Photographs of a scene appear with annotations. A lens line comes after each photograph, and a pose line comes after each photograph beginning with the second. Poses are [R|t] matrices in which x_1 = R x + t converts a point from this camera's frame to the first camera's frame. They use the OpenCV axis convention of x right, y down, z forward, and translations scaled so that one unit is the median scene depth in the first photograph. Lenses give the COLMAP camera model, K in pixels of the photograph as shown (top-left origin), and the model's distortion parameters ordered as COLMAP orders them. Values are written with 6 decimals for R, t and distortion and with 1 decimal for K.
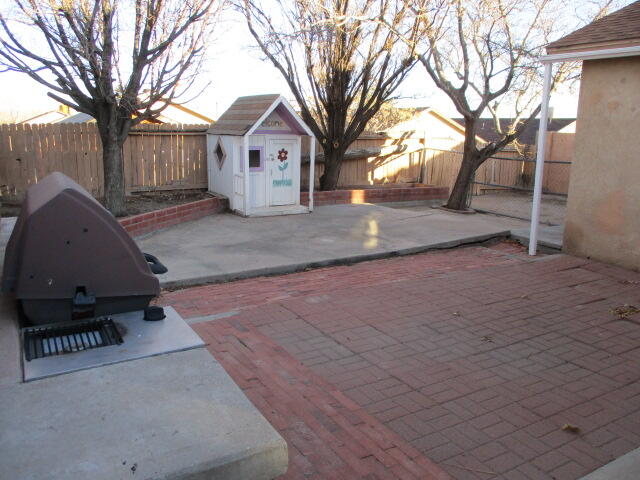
lens RADIAL K [[542.7, 0, 321.4], [0, 542.7, 239.0], [0, 0, 1]] dist [-0.015237, -0.000805]
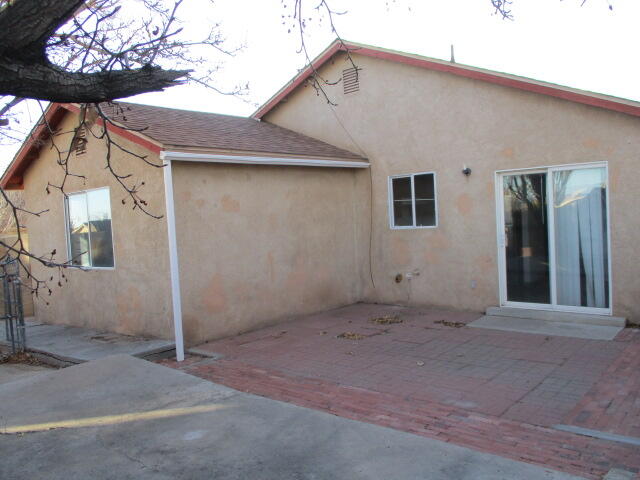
lens RADIAL K [[542.7, 0, 321.7], [0, 542.7, 239.8], [0, 0, 1]] dist [-0.015237, -0.000805]
pose [[-0.329040, -0.050279, 0.942977, -0.786333], [0.239153, 0.961590, 0.134721, -0.337091], [-0.913531, 0.269844, -0.304377, 1.446170]]
